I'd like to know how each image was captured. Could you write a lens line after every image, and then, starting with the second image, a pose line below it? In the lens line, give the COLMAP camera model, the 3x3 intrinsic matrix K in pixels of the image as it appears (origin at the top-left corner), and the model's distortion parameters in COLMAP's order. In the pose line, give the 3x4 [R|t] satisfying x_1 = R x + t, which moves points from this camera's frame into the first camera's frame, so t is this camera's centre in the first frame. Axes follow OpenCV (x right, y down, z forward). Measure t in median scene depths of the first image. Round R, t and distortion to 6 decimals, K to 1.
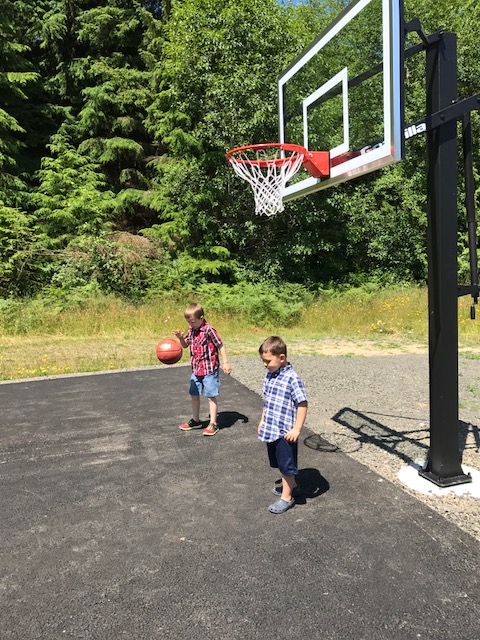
lens RADIAL K [[532.2, 0, 238.9], [0, 532.2, 319.0], [0, 0, 1]] dist [0.038332, 0.003876]
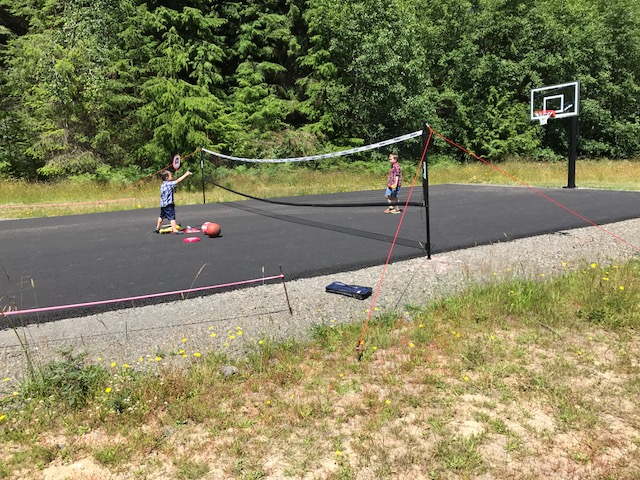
lens RADIAL K [[532.2, 0, 321.0], [0, 532.2, 240.5], [0, 0, 1]] dist [0.038332, 0.003876]
pose [[0.977362, -0.035900, 0.208505, -0.433043], [0.026815, 0.998571, 0.046237, 0.081838], [-0.209867, -0.039600, 0.976928, -0.483919]]
